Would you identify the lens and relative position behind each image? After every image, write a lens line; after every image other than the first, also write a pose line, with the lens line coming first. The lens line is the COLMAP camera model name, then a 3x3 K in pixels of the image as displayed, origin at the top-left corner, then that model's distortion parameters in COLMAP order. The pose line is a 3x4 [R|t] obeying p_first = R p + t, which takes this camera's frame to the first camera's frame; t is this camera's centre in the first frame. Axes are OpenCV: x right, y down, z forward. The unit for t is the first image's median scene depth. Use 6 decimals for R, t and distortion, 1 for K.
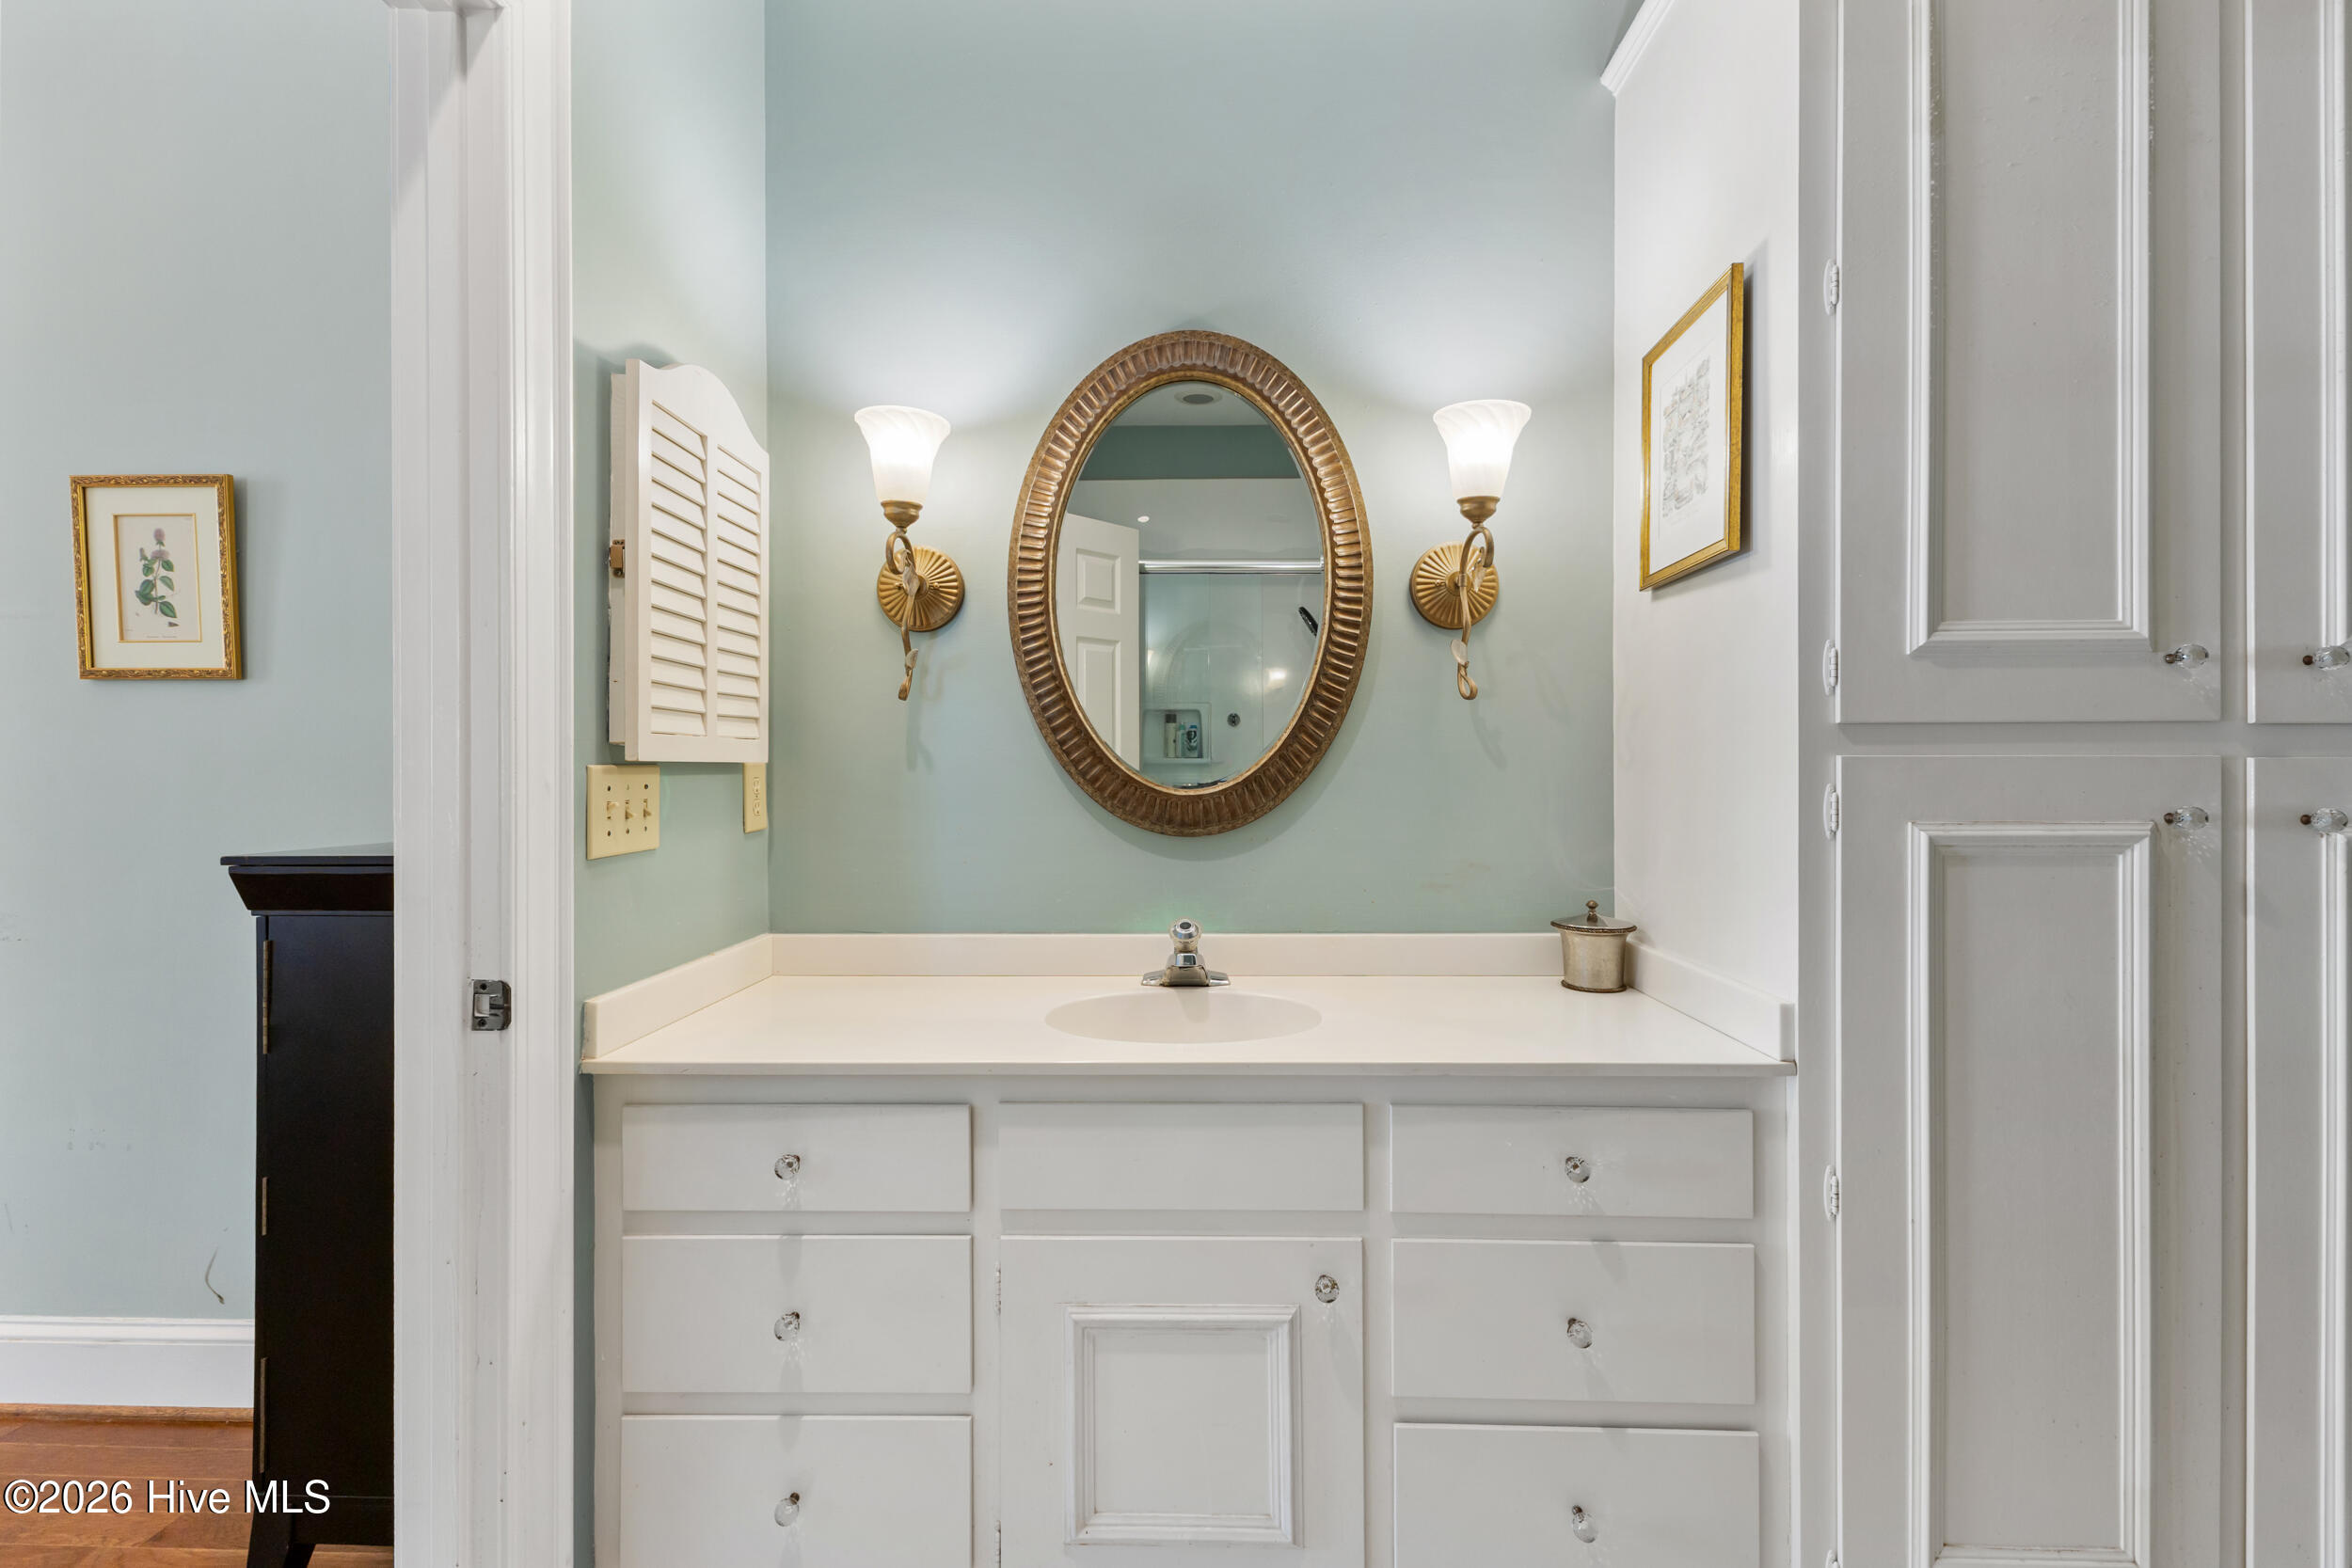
lens RADIAL K [[1018.0, 0, 1171.0], [0, 1018.0, 774.7], [0, 0, 1]] dist [0.010983, -0.000905]
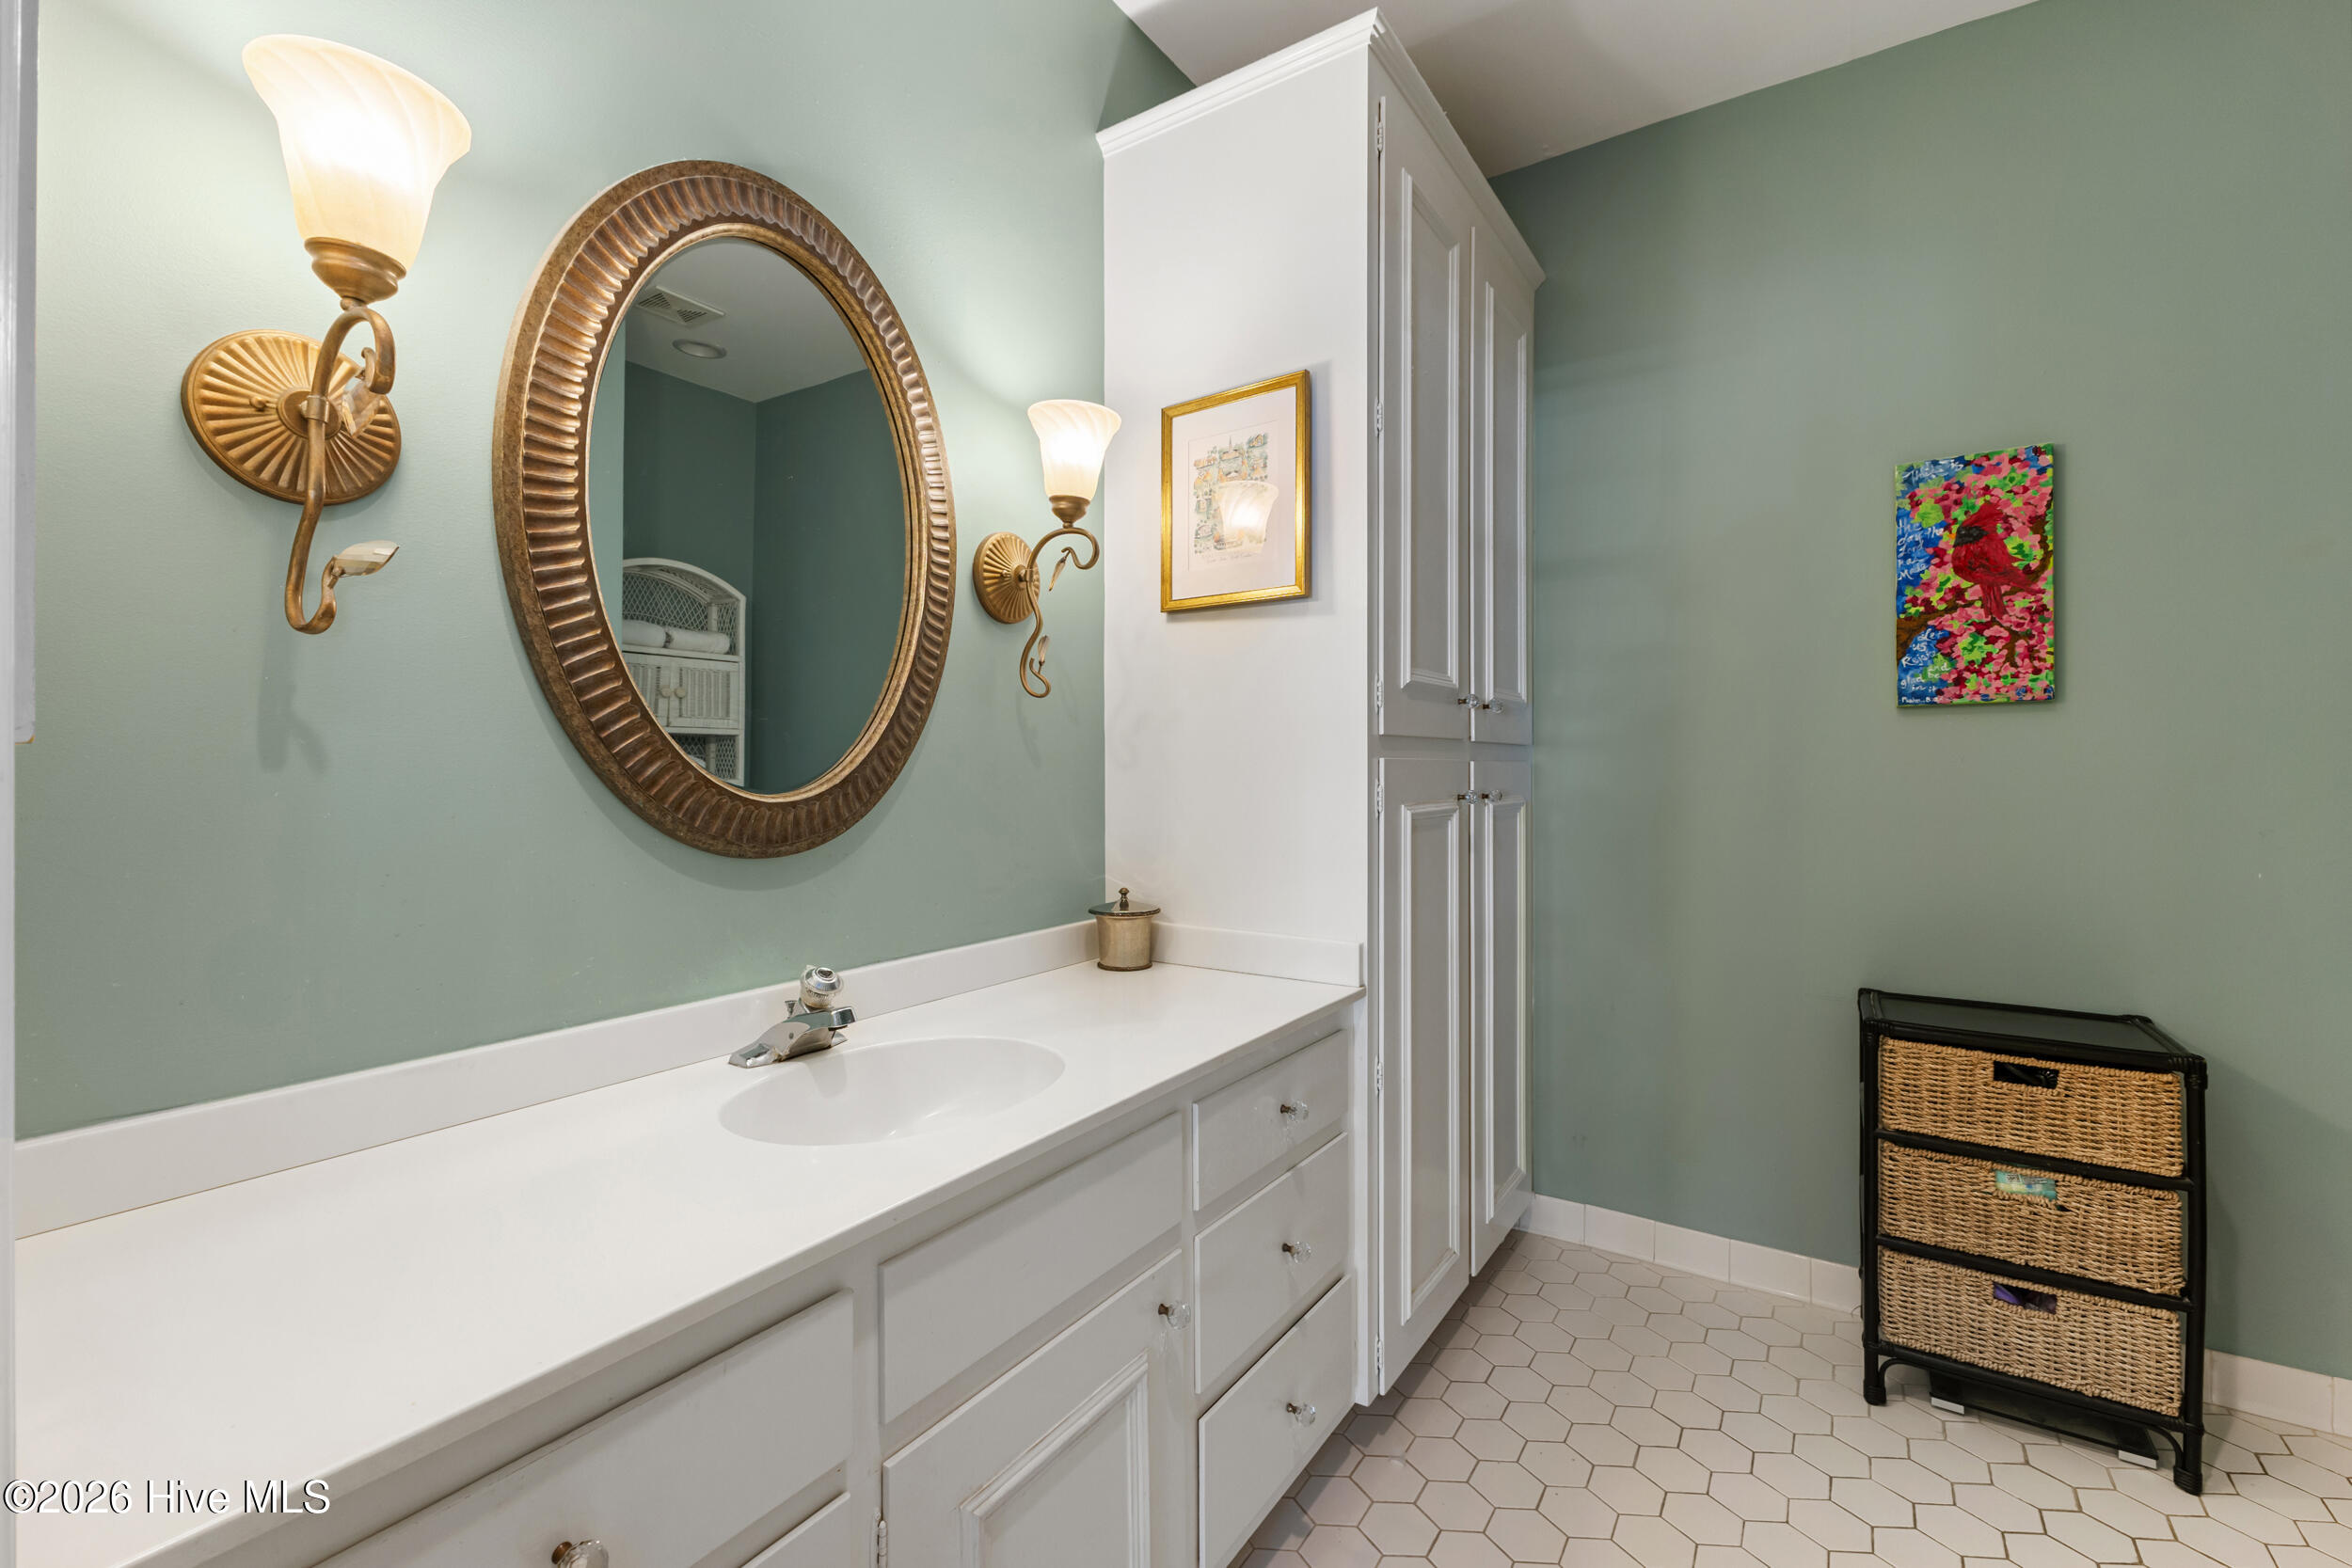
lens RADIAL K [[1018.0, 0, 1161.5], [0, 1018.0, 781.5], [0, 0, 1]] dist [0.010983, -0.000905]
pose [[0.540836, -0.010122, 0.841067, -0.466780], [0.004186, 0.999948, 0.009342, -0.001199], [-0.841118, -0.001532, 0.540850, 0.356928]]
